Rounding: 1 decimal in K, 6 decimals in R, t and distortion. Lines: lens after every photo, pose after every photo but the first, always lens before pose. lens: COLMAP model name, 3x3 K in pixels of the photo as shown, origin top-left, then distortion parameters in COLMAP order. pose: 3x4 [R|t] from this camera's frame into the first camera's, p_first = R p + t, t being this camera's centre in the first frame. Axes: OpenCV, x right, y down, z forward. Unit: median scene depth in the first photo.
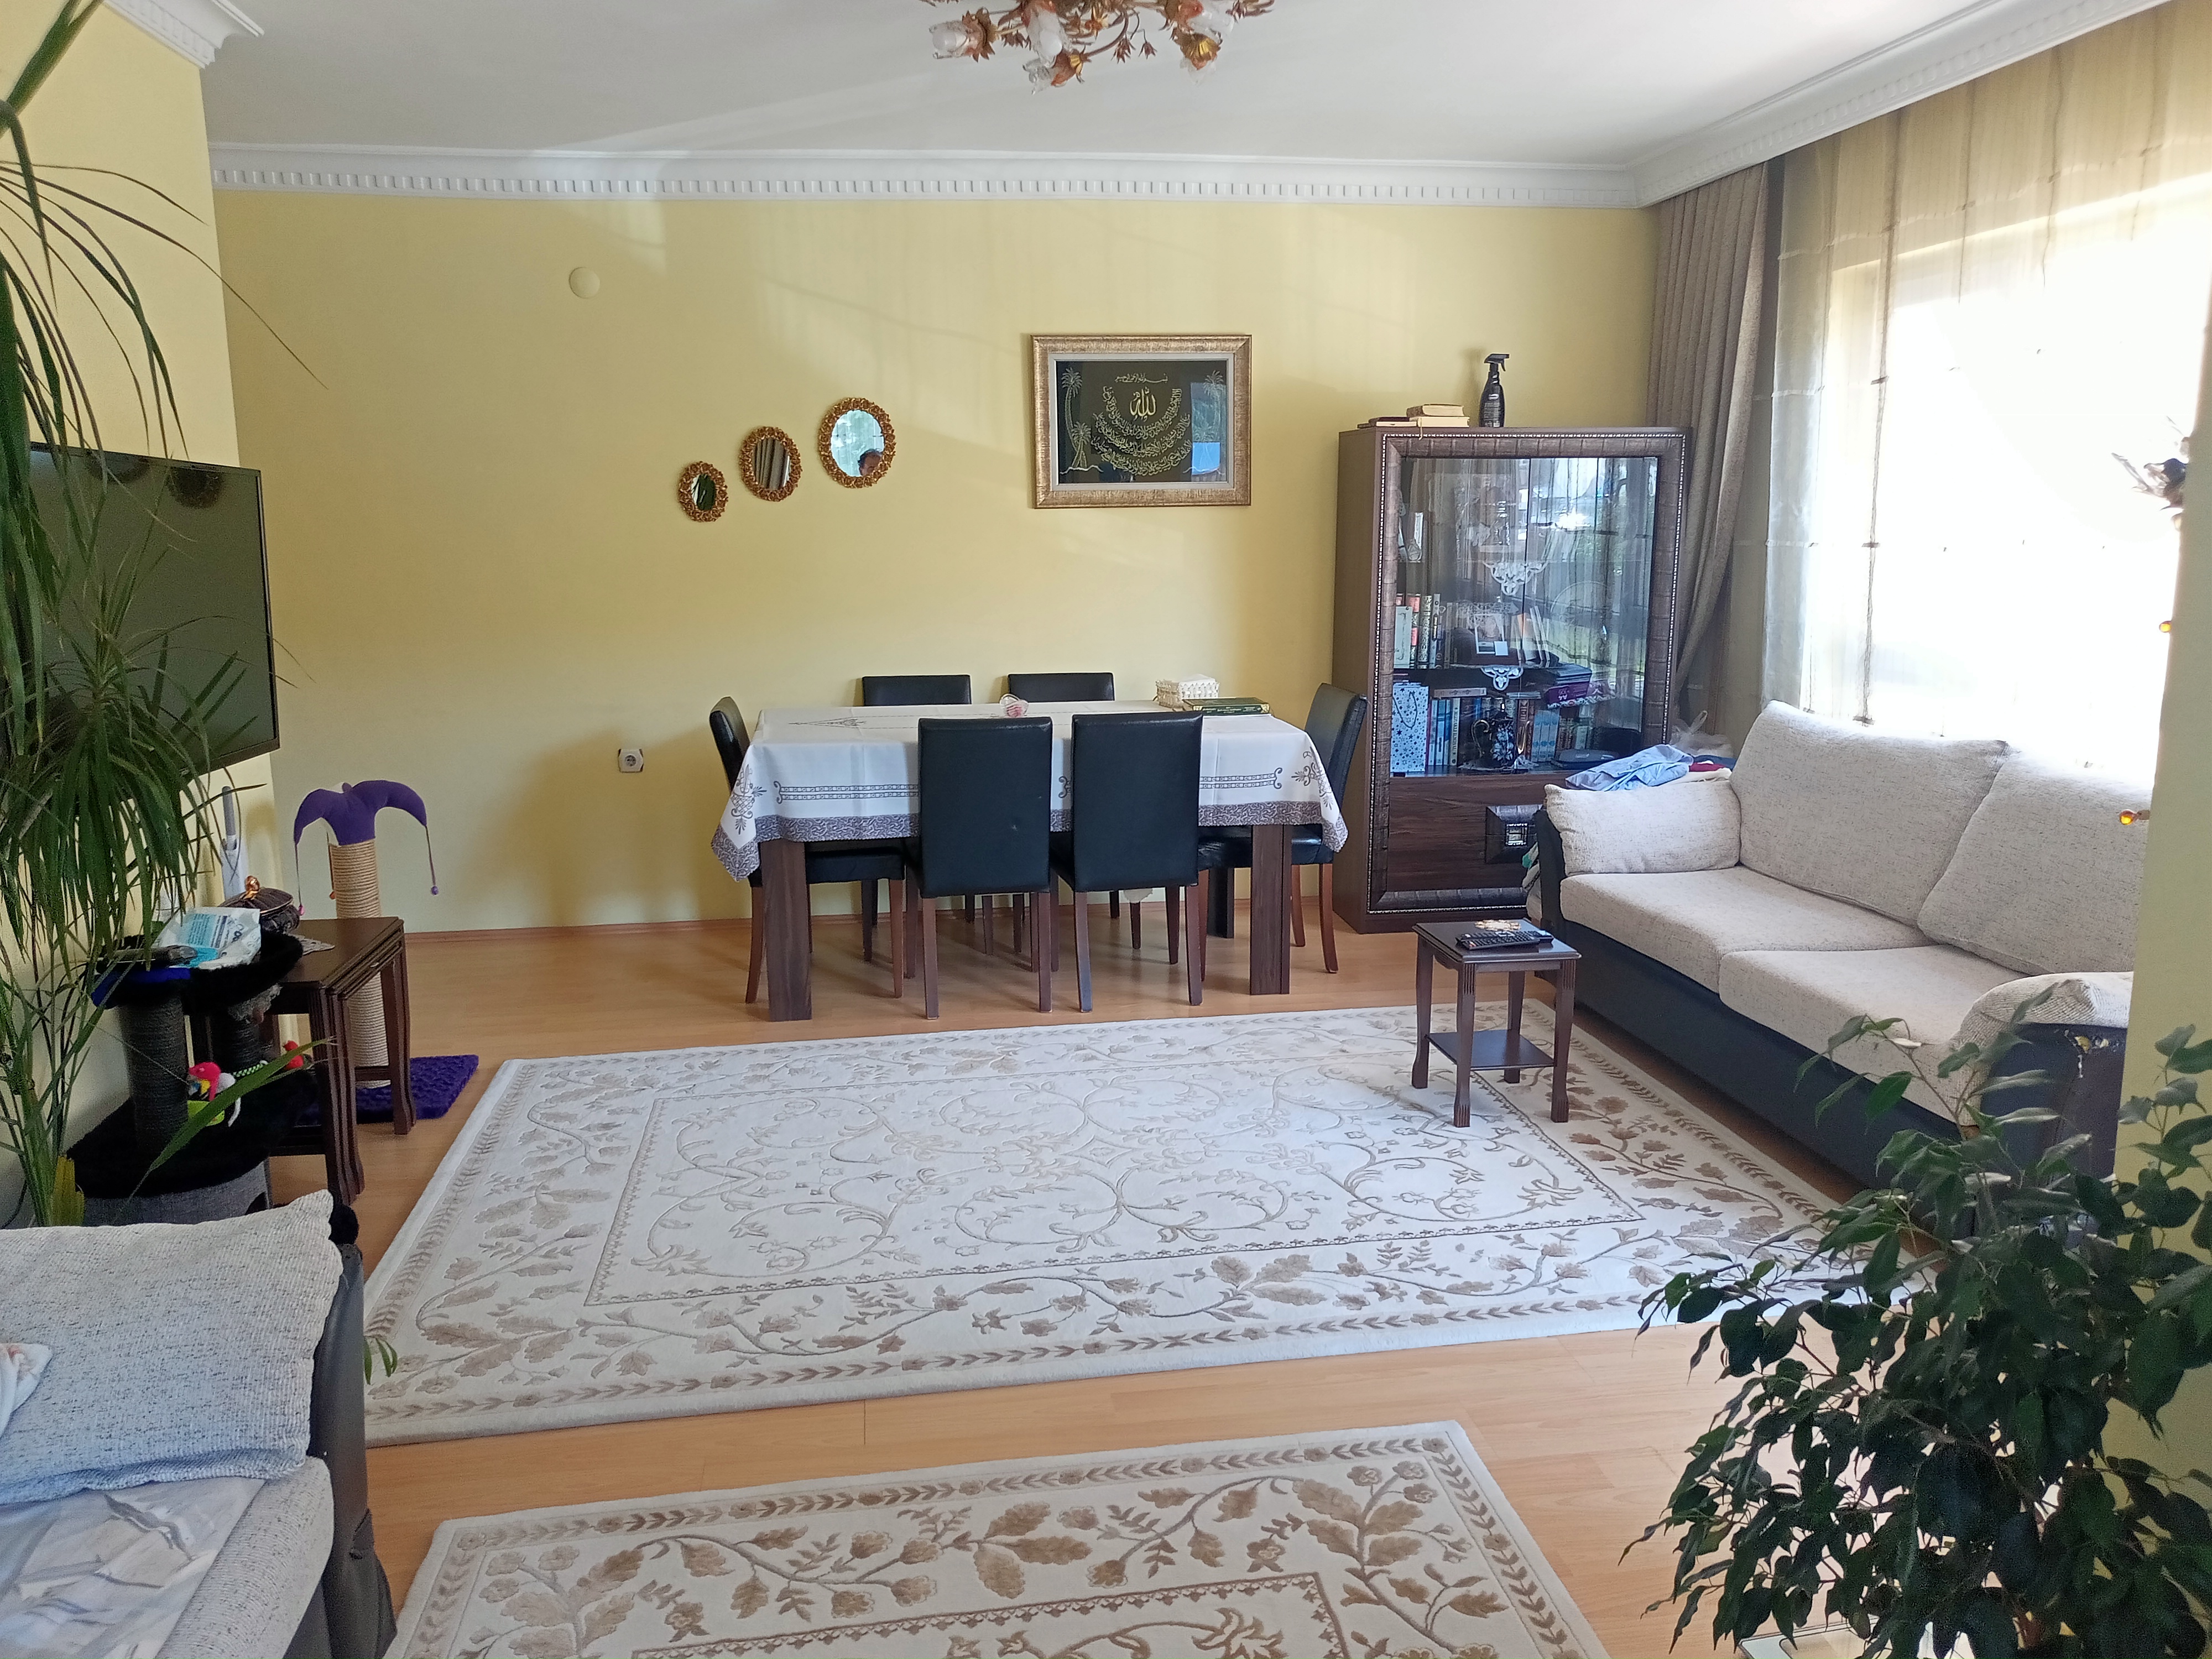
lens RADIAL K [[1653.6, 0, 1106.0], [0, 1653.6, 829.5], [0, 0, 1]] dist [0.033024, -0.029823]
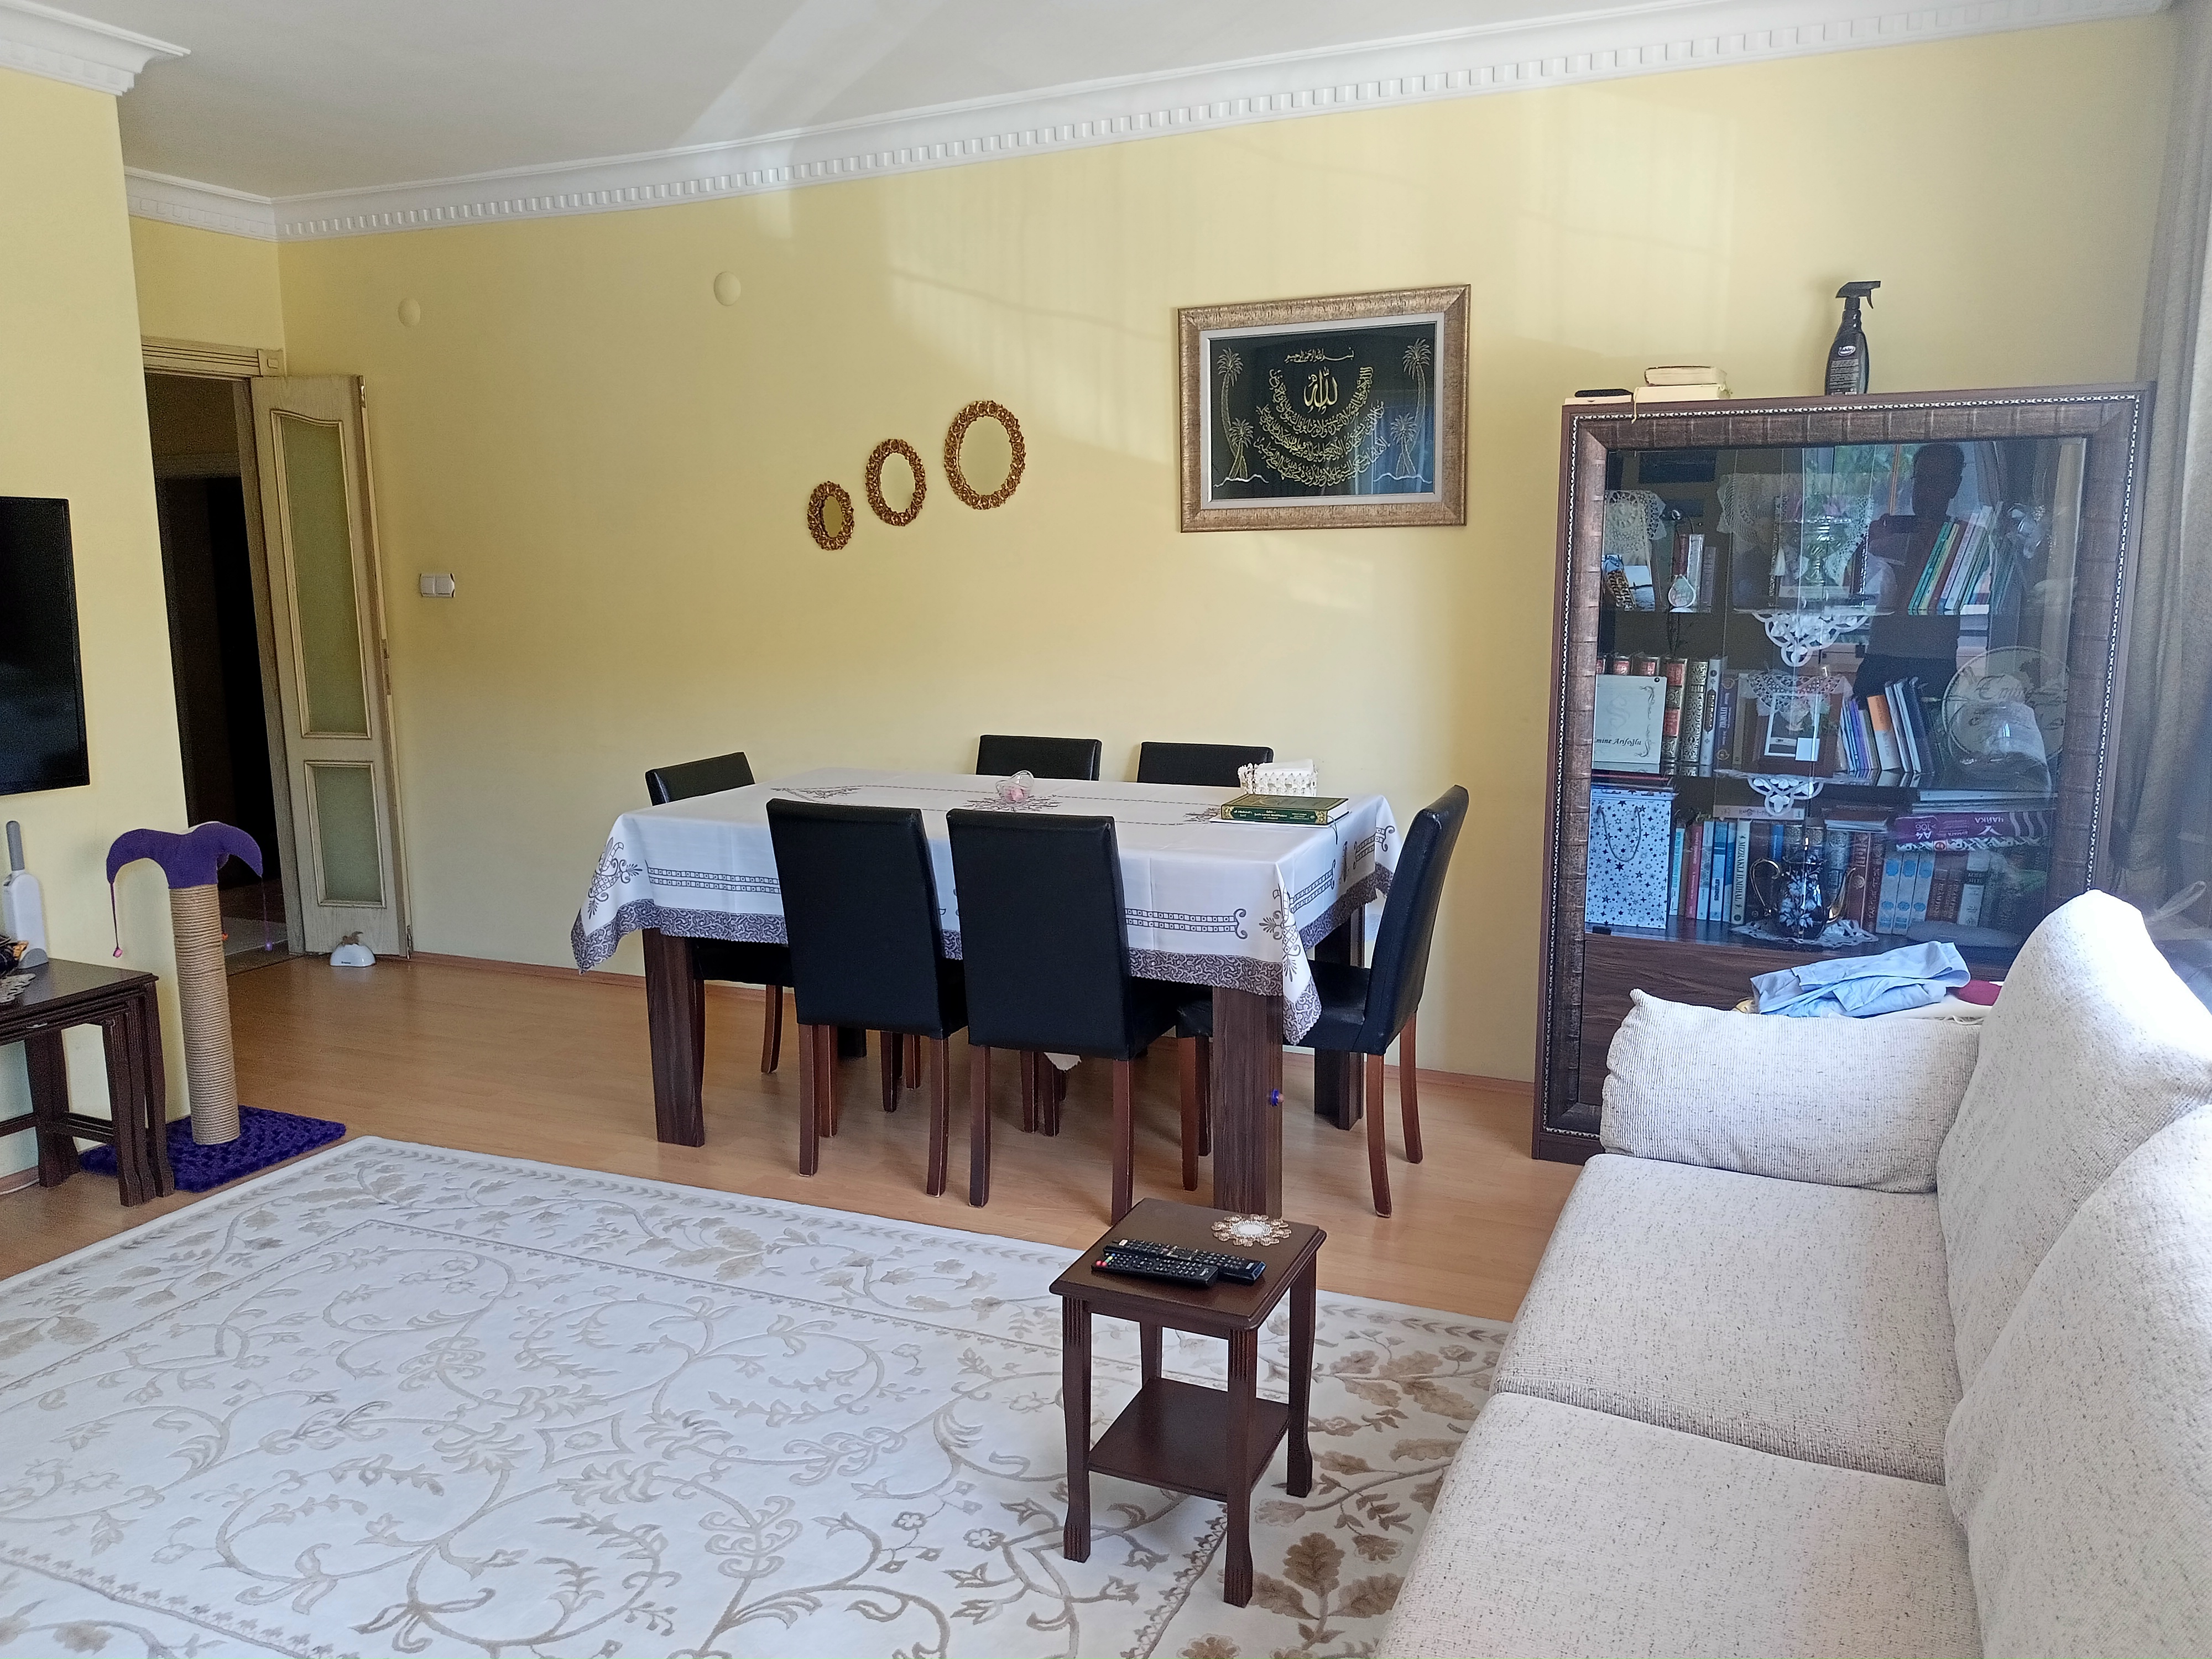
lens RADIAL K [[1653.6, 0, 1106.0], [0, 1653.6, 829.5], [0, 0, 1]] dist [0.033024, -0.029823]
pose [[0.845712, 0.087967, -0.526339, 0.432233], [-0.095394, 0.995354, 0.013077, -0.076770], [0.525044, 0.039150, 0.850174, 0.405476]]
